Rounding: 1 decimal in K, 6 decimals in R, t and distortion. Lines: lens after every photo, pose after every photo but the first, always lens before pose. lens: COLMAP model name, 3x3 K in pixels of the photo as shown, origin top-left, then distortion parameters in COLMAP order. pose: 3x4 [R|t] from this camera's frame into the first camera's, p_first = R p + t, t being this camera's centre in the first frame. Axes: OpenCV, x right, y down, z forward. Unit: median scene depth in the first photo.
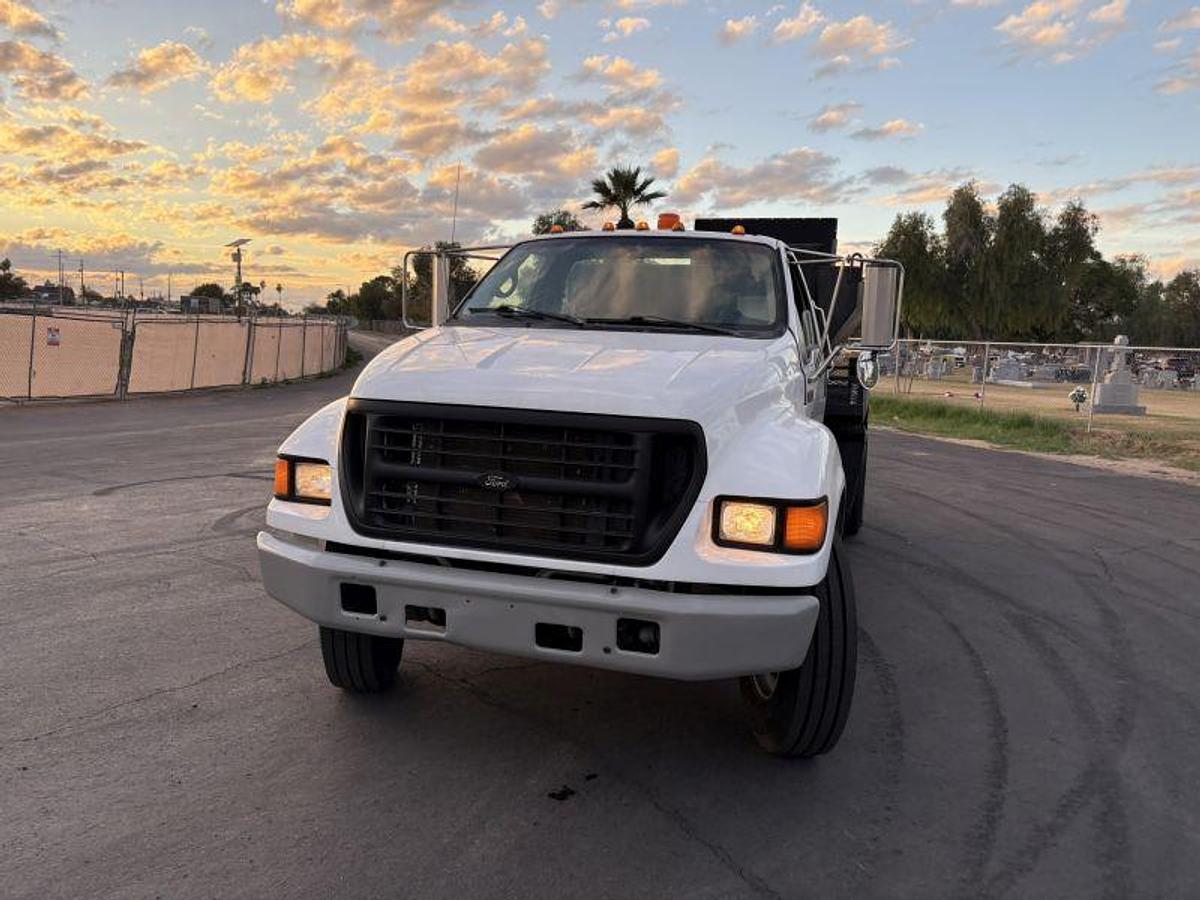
lens RADIAL K [[908.8, 0, 601.9], [0, 908.8, 466.9], [0, 0, 1]] dist [0.042756, -0.037706]
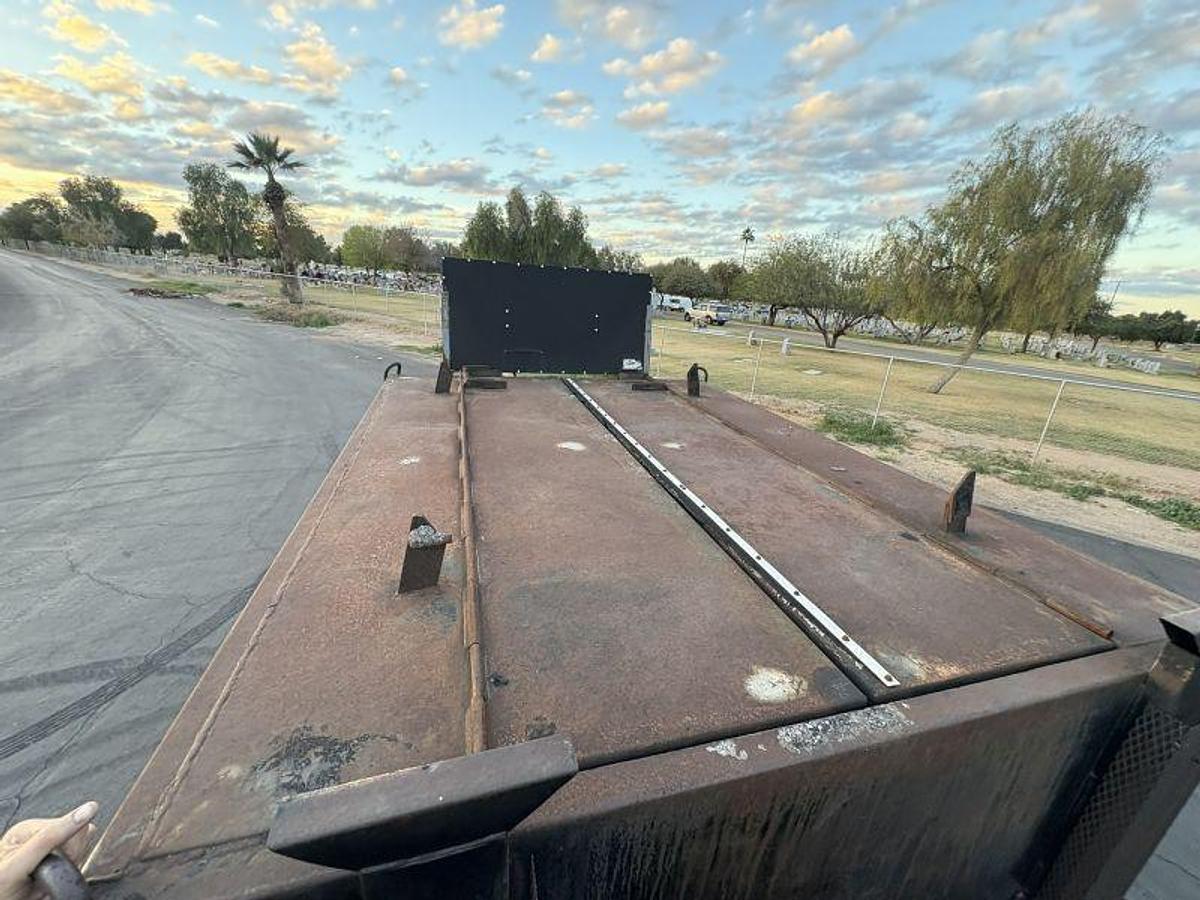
lens RADIAL K [[477.6, 0, 601.5], [0, 477.6, 450.7], [0, 0, 1]] dist [0.000563, -0.000014]
pose [[0.836778, -0.157261, 0.524473, 0.001003], [0.035914, 0.971568, 0.234022, -0.034035], [-0.546363, -0.176989, 0.818634, 0.103235]]
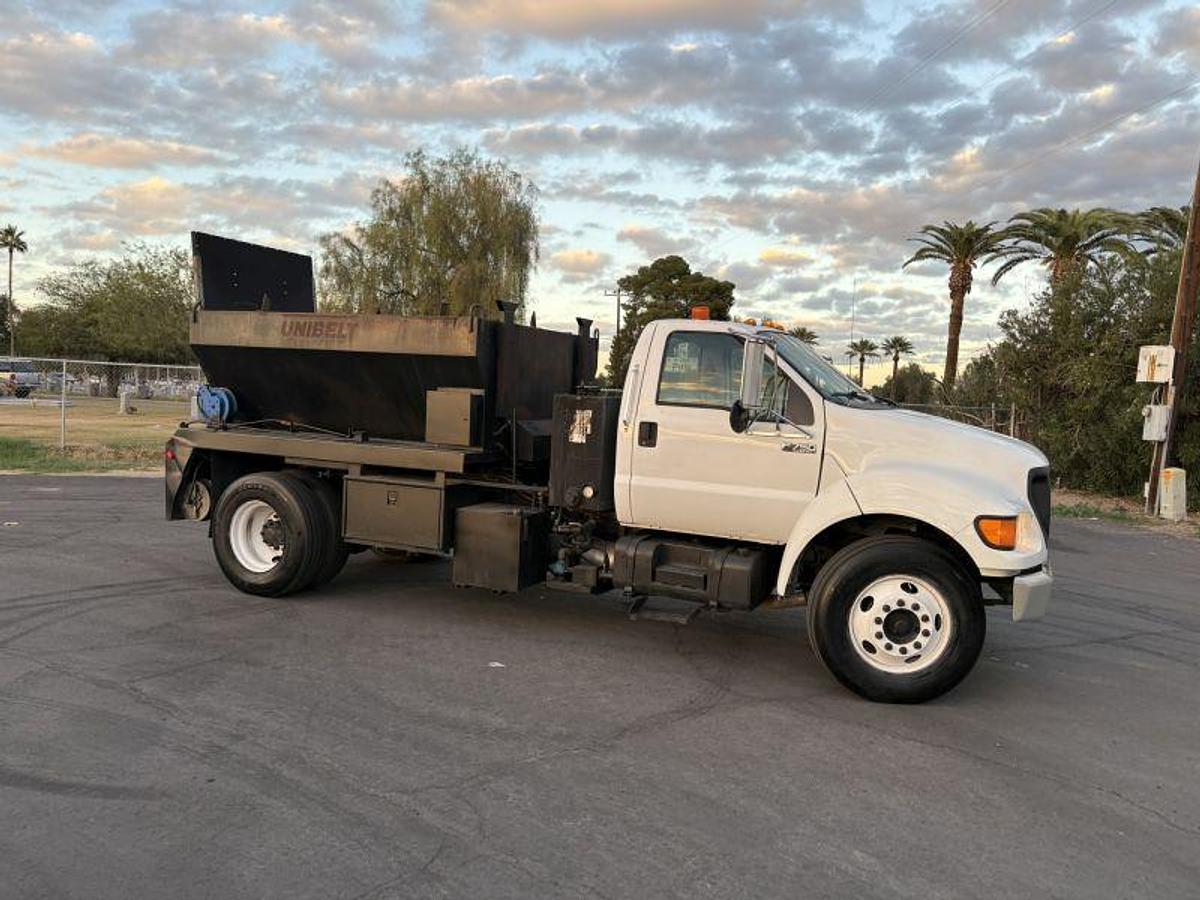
lens RADIAL K [[908.8, 0, 601.9], [0, 908.8, 466.9], [0, 0, 1]] dist [0.042756, -0.037706]
pose [[0.121407, -0.114045, 0.986029, -0.106559], [0.099145, 0.989803, 0.102274, -0.017401], [-0.987639, 0.085343, 0.131476, 0.086029]]
